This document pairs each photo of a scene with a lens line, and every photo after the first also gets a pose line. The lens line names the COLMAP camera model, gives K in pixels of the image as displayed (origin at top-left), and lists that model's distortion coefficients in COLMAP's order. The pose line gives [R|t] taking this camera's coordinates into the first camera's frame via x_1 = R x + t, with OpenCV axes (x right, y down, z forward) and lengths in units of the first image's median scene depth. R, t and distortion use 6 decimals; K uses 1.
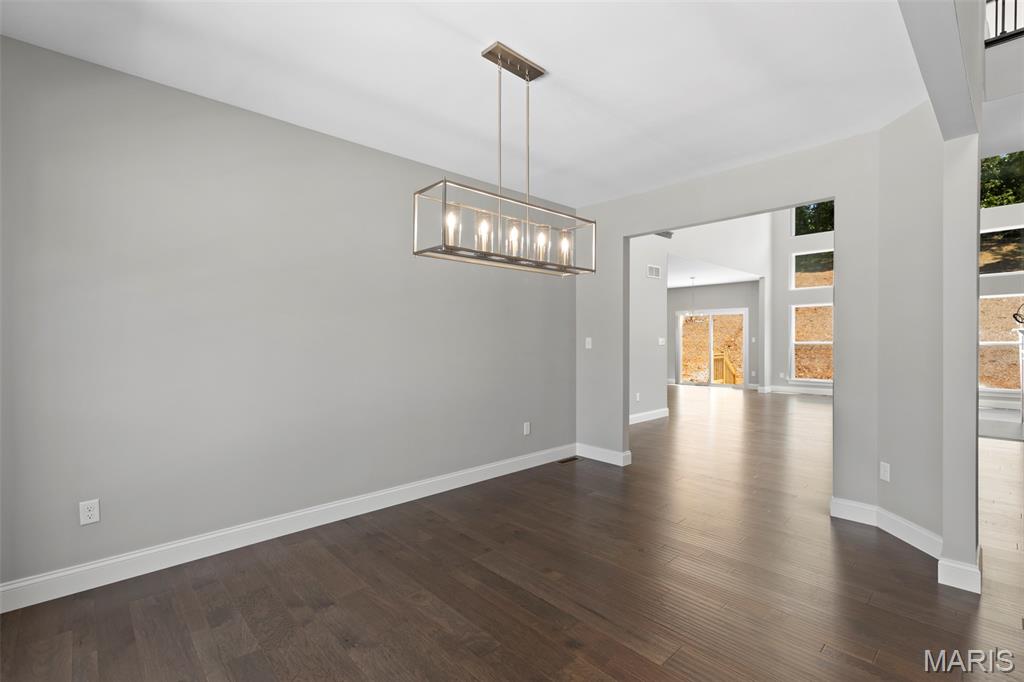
lens RADIAL K [[458.8, 0, 508.3], [0, 458.8, 342.7], [0, 0, 1]] dist [0.010145, -0.002380]
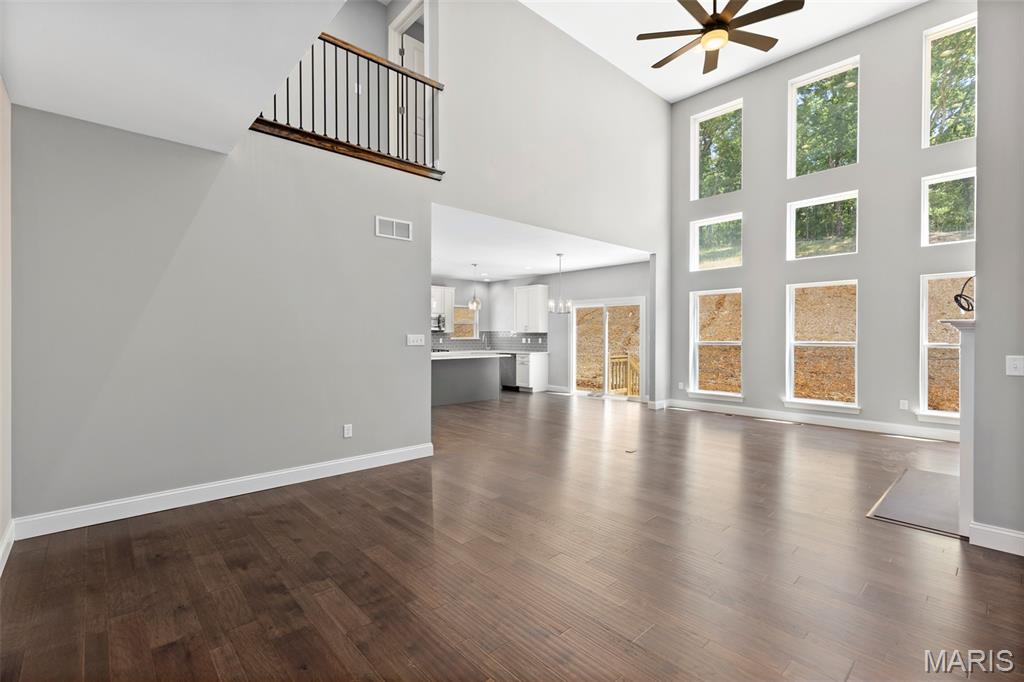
lens RADIAL K [[458.8, 0, 514.8], [0, 458.8, 337.8], [0, 0, 1]] dist [0.010145, -0.002380]
pose [[0.999992, 0.003416, -0.001947, 0.756686], [-0.003428, 0.999976, -0.005956, -0.003697], [0.001926, 0.005962, 0.999980, 0.583822]]
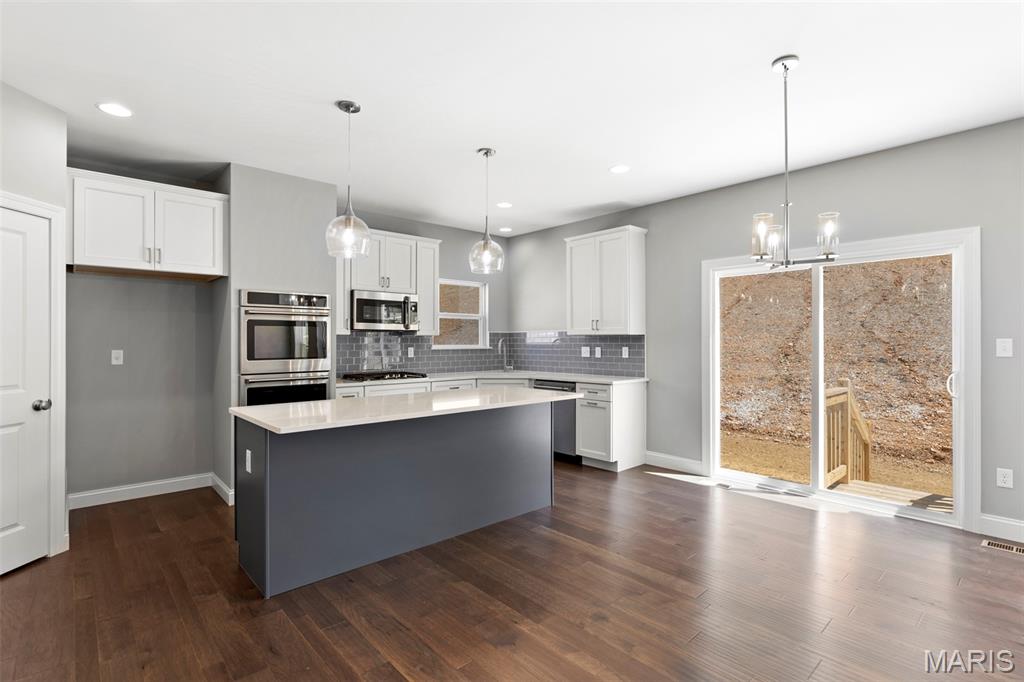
lens RADIAL K [[492.5, 0, 509.3], [0, 492.5, 342.4], [0, 0, 1]] dist [0.004247, 0.000264]
pose [[0.999820, 0.001510, -0.018914, 0.633723], [-0.001633, 0.999978, -0.006495, -0.018715], [0.018904, 0.006525, 0.999800, 1.756107]]
